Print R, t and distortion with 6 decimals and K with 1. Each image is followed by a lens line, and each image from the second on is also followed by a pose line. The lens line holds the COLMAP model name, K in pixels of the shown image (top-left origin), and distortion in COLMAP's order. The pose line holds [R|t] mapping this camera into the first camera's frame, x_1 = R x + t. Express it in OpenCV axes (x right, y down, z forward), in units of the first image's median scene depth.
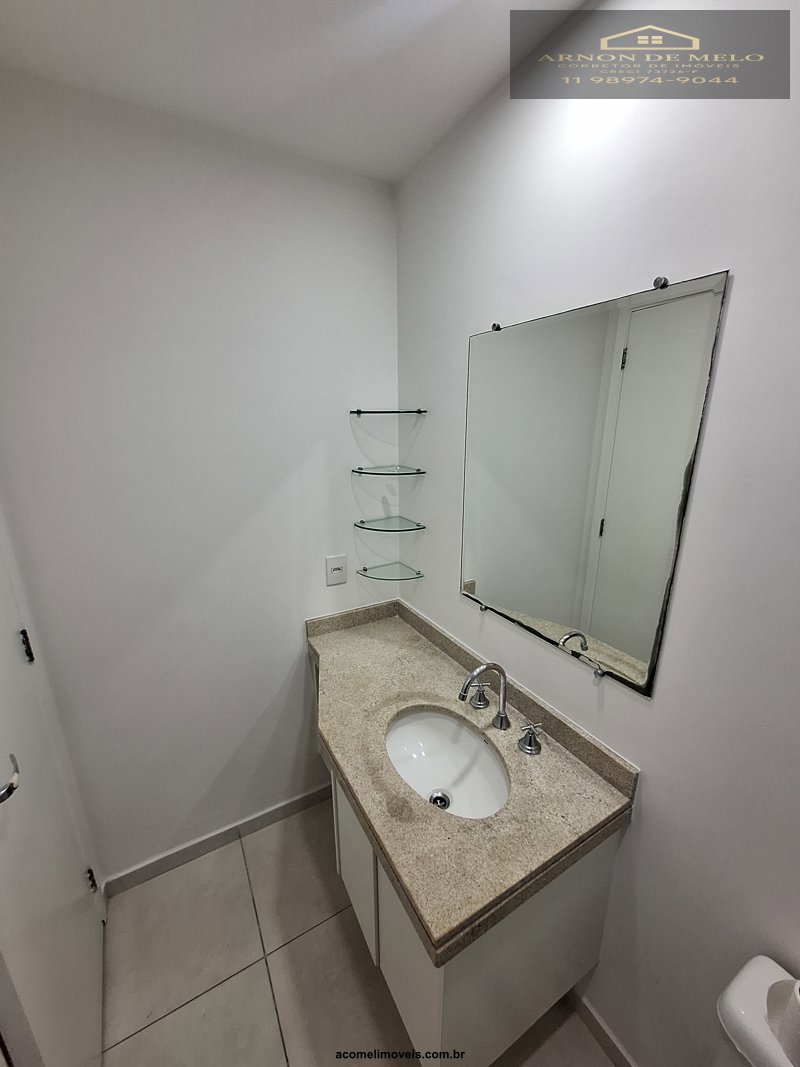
lens RADIAL K [[422.2, 0, 400.0], [0, 422.2, 533.5], [0, 0, 1]] dist [0.000141, 0.000564]
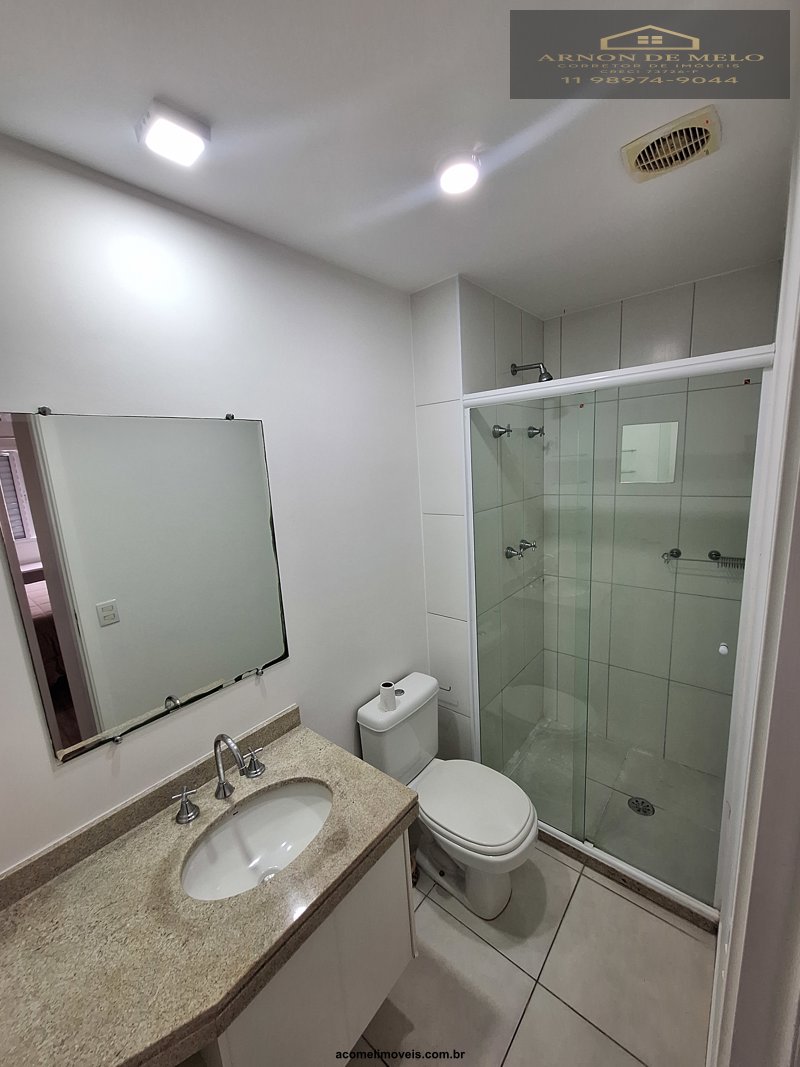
lens RADIAL K [[422.2, 0, 400.0], [0, 422.2, 533.5], [0, 0, 1]] dist [0.000141, 0.000564]
pose [[-0.341729, -0.151459, 0.927513, -0.775150], [0.304034, 0.916039, 0.261603, -0.266746], [-0.889261, 0.371393, -0.266989, 0.678367]]
